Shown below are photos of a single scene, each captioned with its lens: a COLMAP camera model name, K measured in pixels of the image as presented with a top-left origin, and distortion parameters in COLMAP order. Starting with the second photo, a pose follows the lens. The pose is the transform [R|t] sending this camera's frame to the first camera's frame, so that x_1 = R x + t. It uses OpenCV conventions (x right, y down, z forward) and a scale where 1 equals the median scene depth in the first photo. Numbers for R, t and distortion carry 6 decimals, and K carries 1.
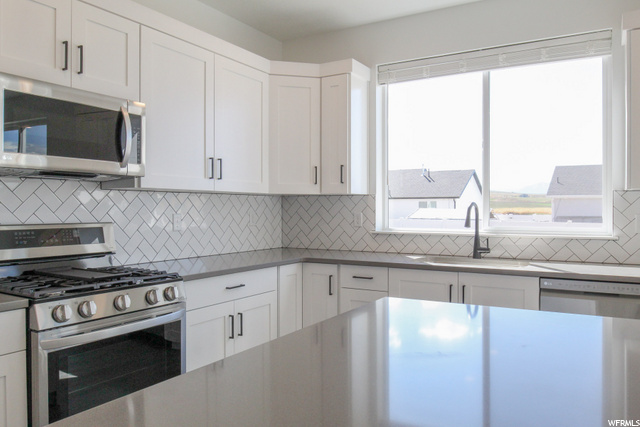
lens RADIAL K [[489.7, 0, 320.6], [0, 489.7, 210.3], [0, 0, 1]] dist [-0.024501, -0.001254]
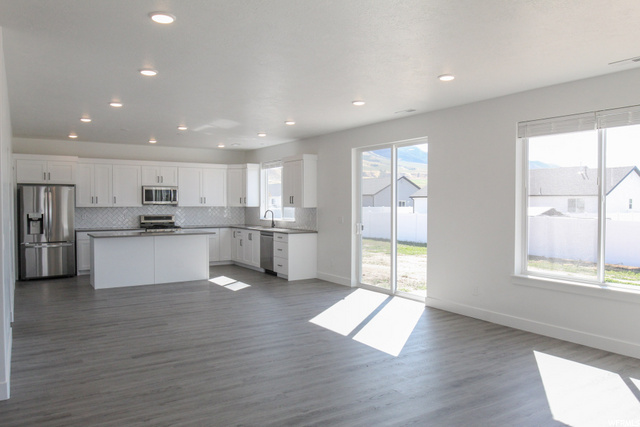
lens RADIAL K [[476.7, 0, 316.2], [0, 476.7, 211.5], [0, 0, 1]] dist [-0.010344, -0.001119]
pose [[0.886346, 0.008535, -0.462945, 1.997301], [-0.001590, 0.999880, 0.015390, -0.053994], [0.463021, -0.012905, 0.886253, -1.608138]]
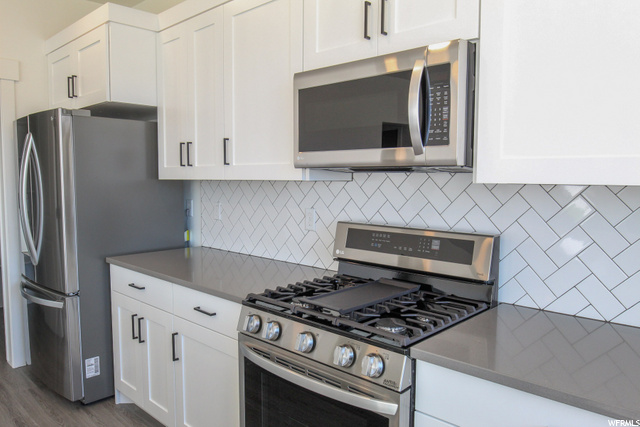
lens RADIAL K [[476.7, 0, 316.2], [0, 476.7, 211.5], [0, 0, 1]] dist [-0.010344, -0.001119]
pose [[-0.234591, 0.068960, -0.969645, 0.183947], [-0.005993, 0.997359, 0.072381, -0.040858], [0.972076, 0.022791, -0.233558, 0.737634]]
